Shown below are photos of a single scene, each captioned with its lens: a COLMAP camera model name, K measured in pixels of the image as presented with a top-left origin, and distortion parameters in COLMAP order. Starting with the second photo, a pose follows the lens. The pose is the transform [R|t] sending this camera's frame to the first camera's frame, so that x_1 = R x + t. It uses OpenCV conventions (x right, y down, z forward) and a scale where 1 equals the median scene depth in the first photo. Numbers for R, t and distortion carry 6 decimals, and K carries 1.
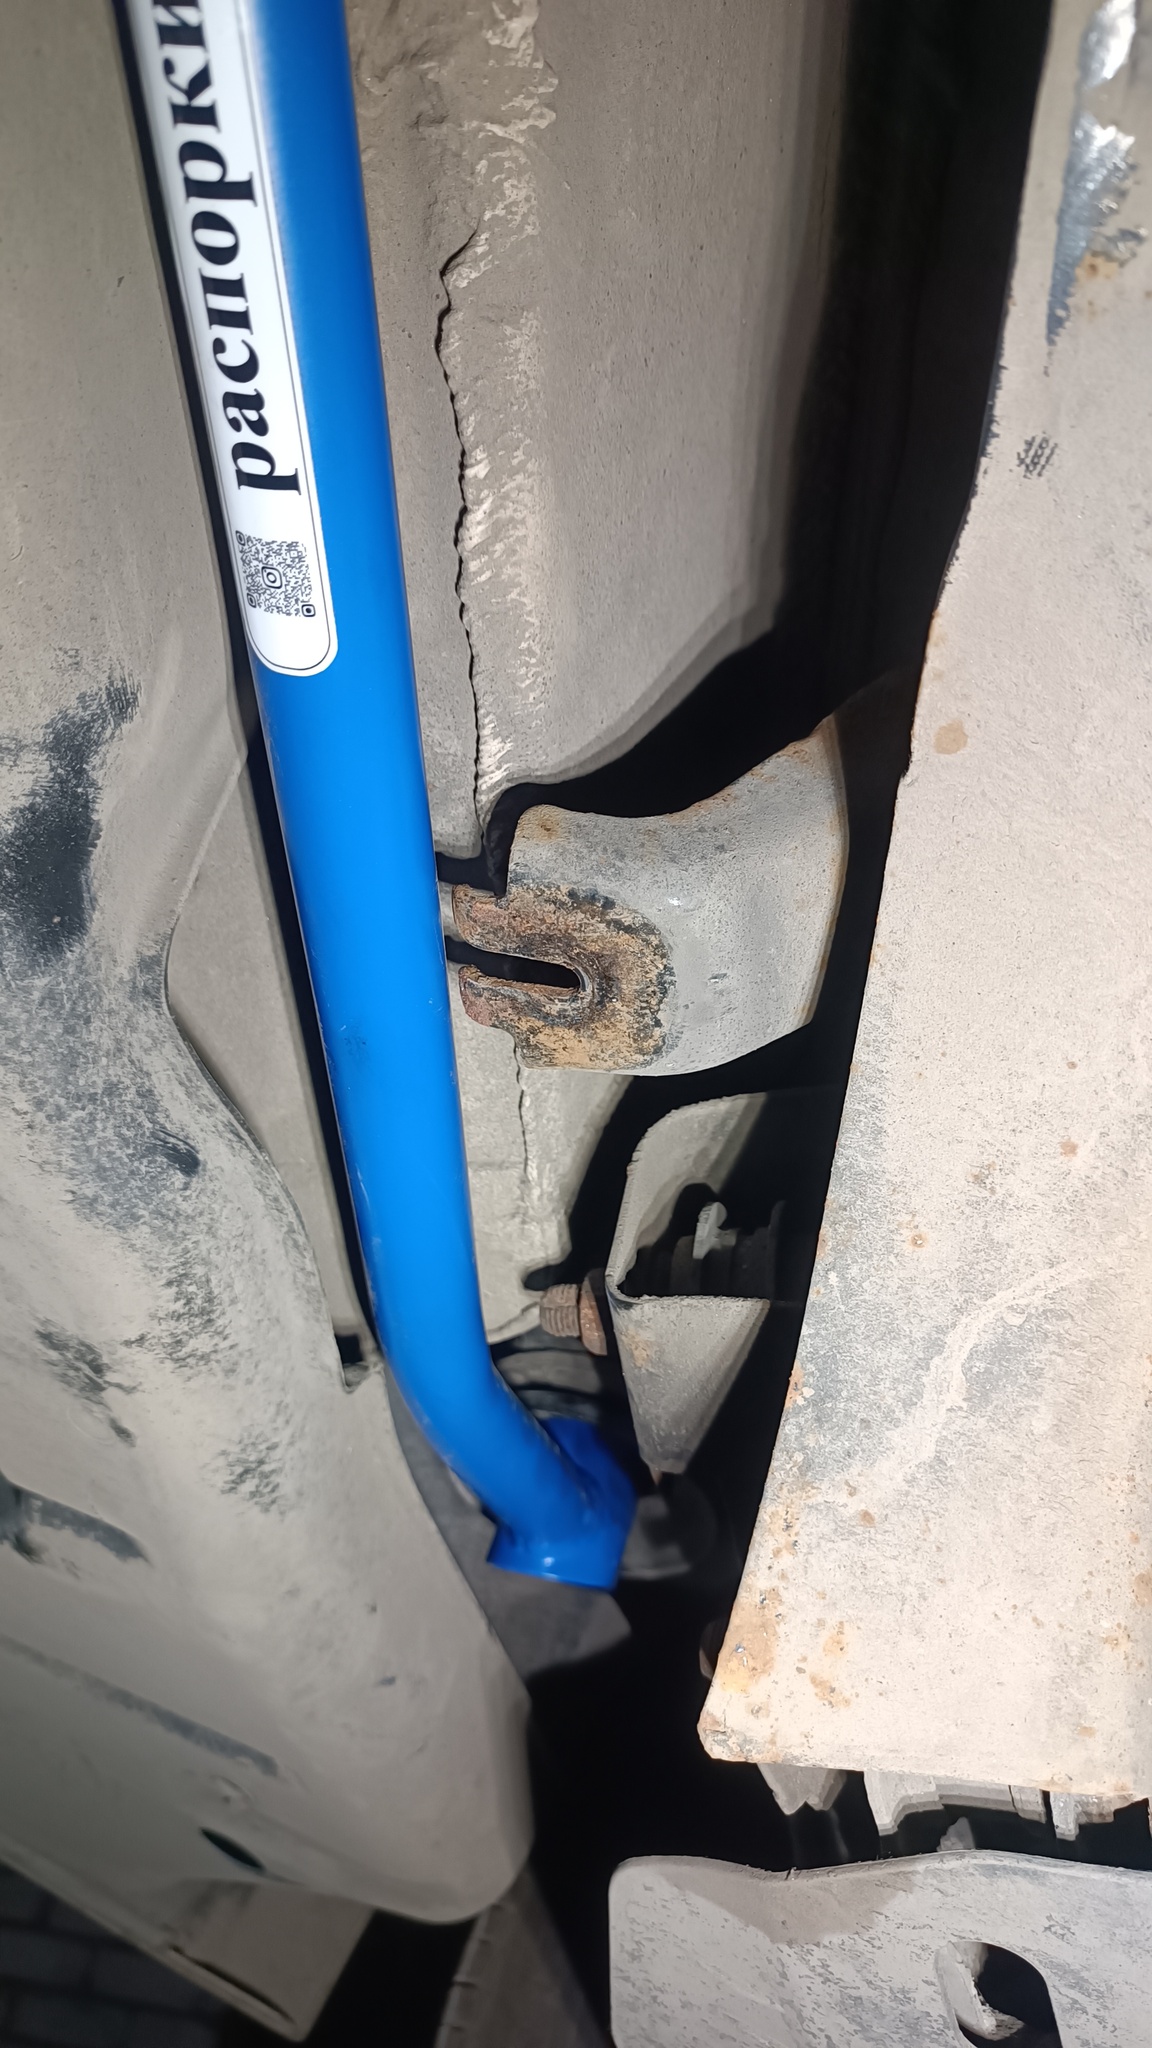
lens RADIAL K [[1421.3, 0, 576.0], [0, 1421.3, 1024.0], [0, 0, 1]] dist [-0.028298, 0.001059]
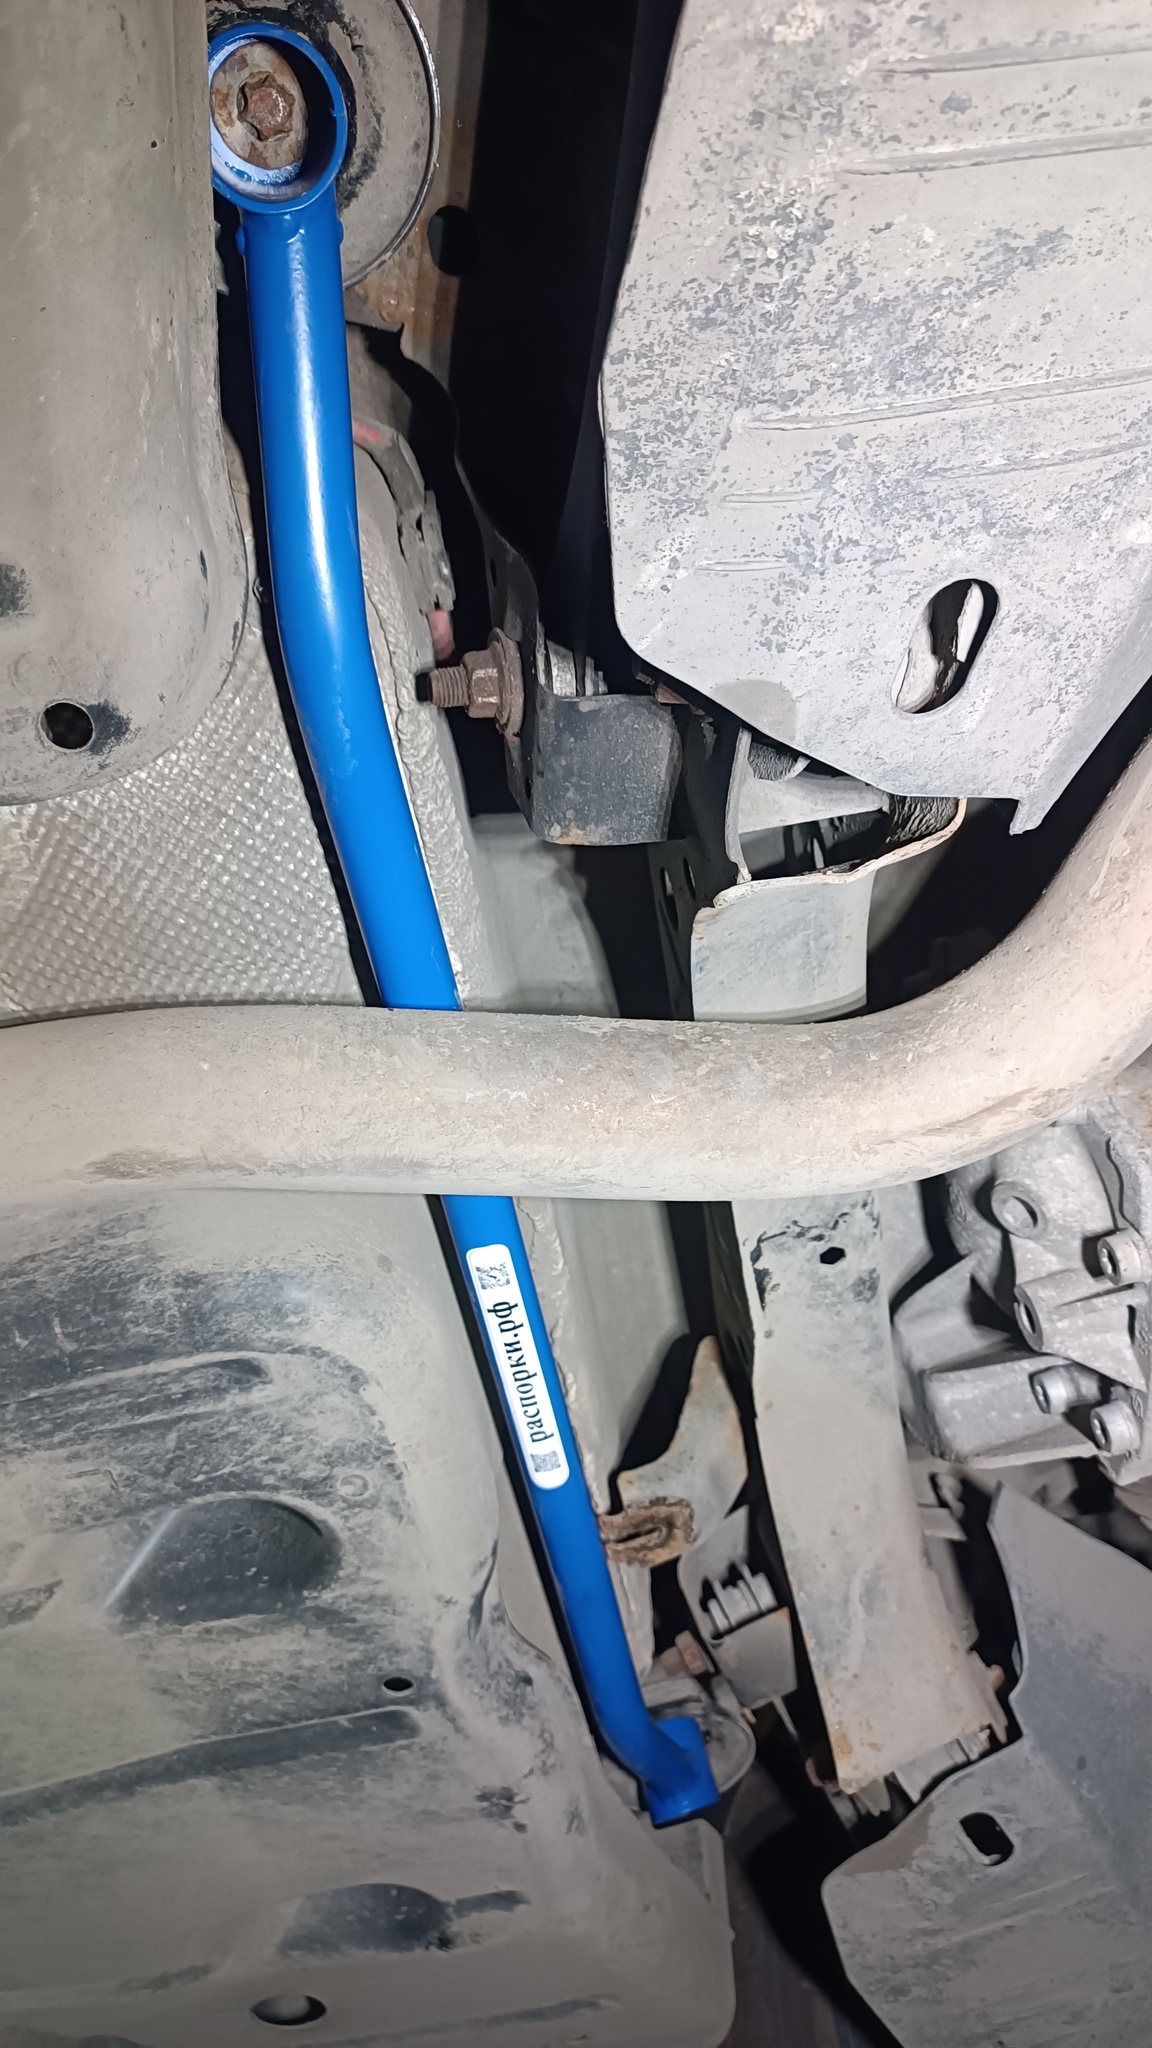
lens RADIAL K [[1421.3, 0, 576.0], [0, 1421.3, 1024.0], [0, 0, 1]] dist [-0.028298, 0.001059]
pose [[0.878360, -0.362719, 0.311318, -0.584879], [0.417524, 0.899282, -0.130251, -0.572263], [-0.232718, 0.244390, 0.941337, -1.527851]]
